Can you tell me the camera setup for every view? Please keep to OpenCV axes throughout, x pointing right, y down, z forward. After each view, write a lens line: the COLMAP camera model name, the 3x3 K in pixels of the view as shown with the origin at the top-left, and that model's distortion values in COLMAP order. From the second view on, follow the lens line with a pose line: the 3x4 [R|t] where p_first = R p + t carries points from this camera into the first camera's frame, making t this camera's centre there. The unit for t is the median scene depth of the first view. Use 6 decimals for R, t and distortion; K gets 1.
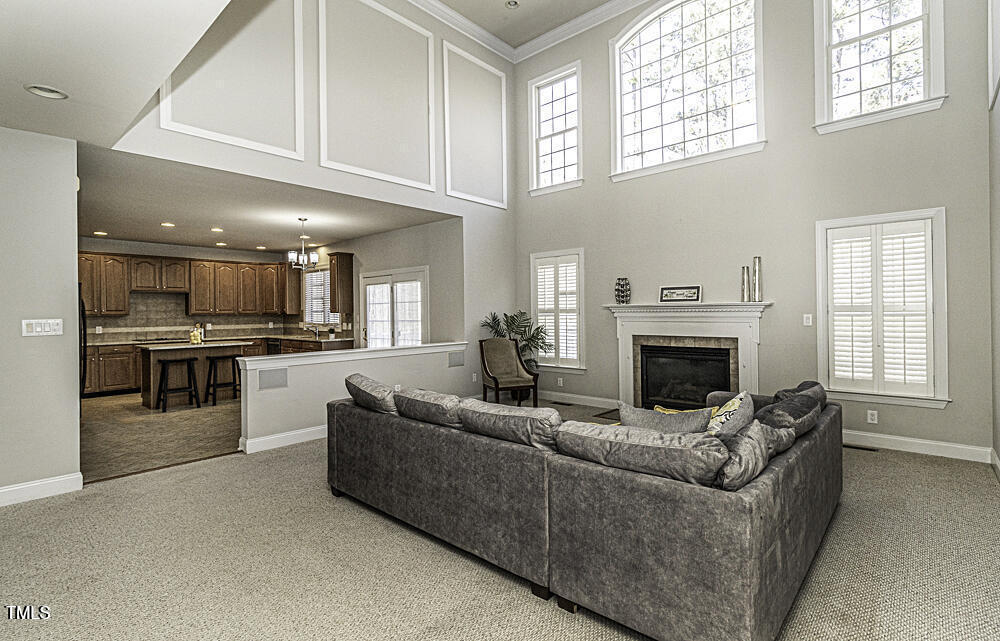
lens RADIAL K [[516.5, 0, 477.5], [0, 516.5, 319.5], [0, 0, 1]] dist [0.021957, 0.000224]
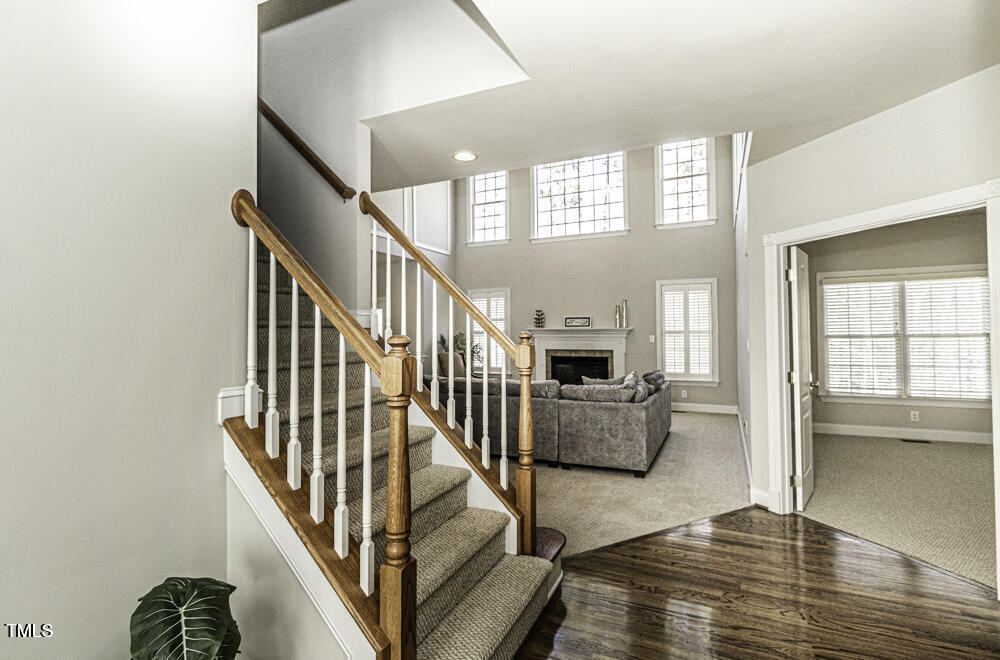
lens RADIAL K [[471.5, 0, 500.8], [0, 471.5, 338.6], [0, 0, 1]] dist [-0.001668, -0.000663]
pose [[0.962851, -0.001649, 0.270029, -0.216986], [0.002049, 0.999997, -0.001196, 0.001119], [-0.270027, 0.001705, 0.962851, -0.292193]]
